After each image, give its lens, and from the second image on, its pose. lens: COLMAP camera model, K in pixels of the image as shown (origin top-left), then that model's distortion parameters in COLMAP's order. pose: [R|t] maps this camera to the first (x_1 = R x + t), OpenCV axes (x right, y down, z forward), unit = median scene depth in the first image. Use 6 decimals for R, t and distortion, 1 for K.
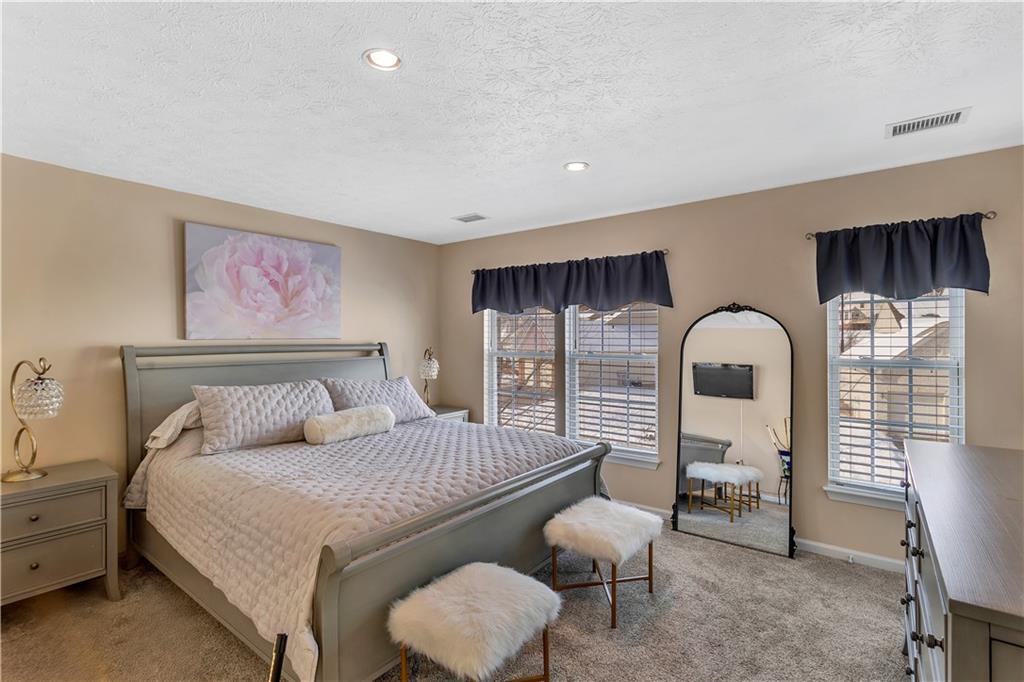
lens RADIAL K [[506.4, 0, 513.0], [0, 506.4, 337.1], [0, 0, 1]] dist [0.003023, 0.000407]
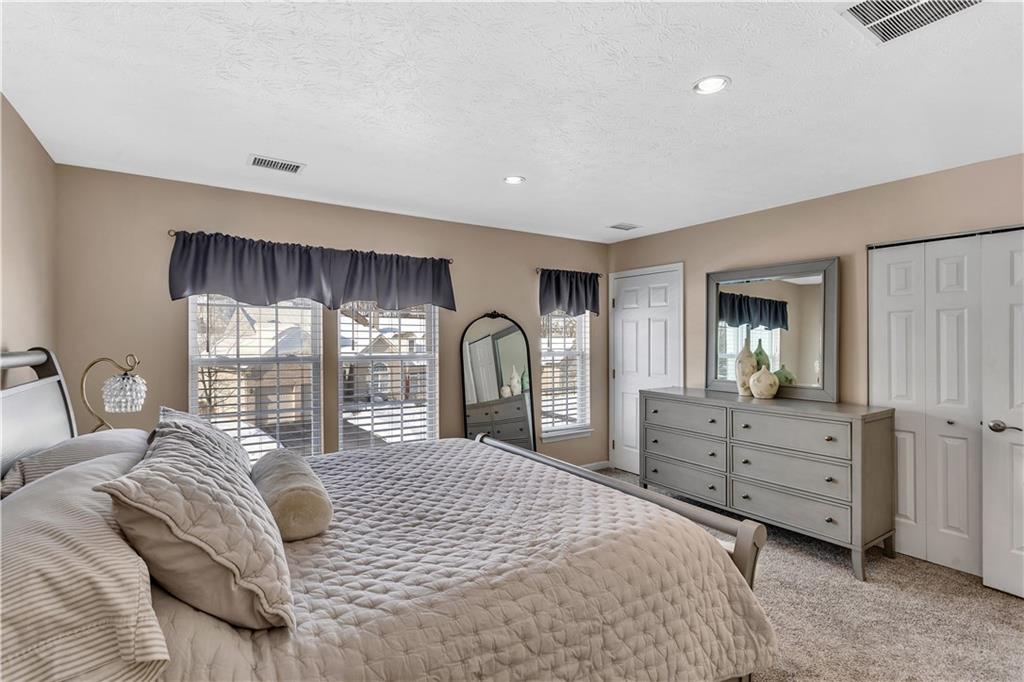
lens RADIAL K [[480.2, 0, 514.8], [0, 480.2, 336.9], [0, 0, 1]] dist [0.000113, 0.000078]
pose [[0.302119, 0.000717, 0.953270, -0.547843], [0.003215, 0.999993, -0.001771, 0.001502], [-0.953265, 0.003600, 0.302115, 0.454634]]
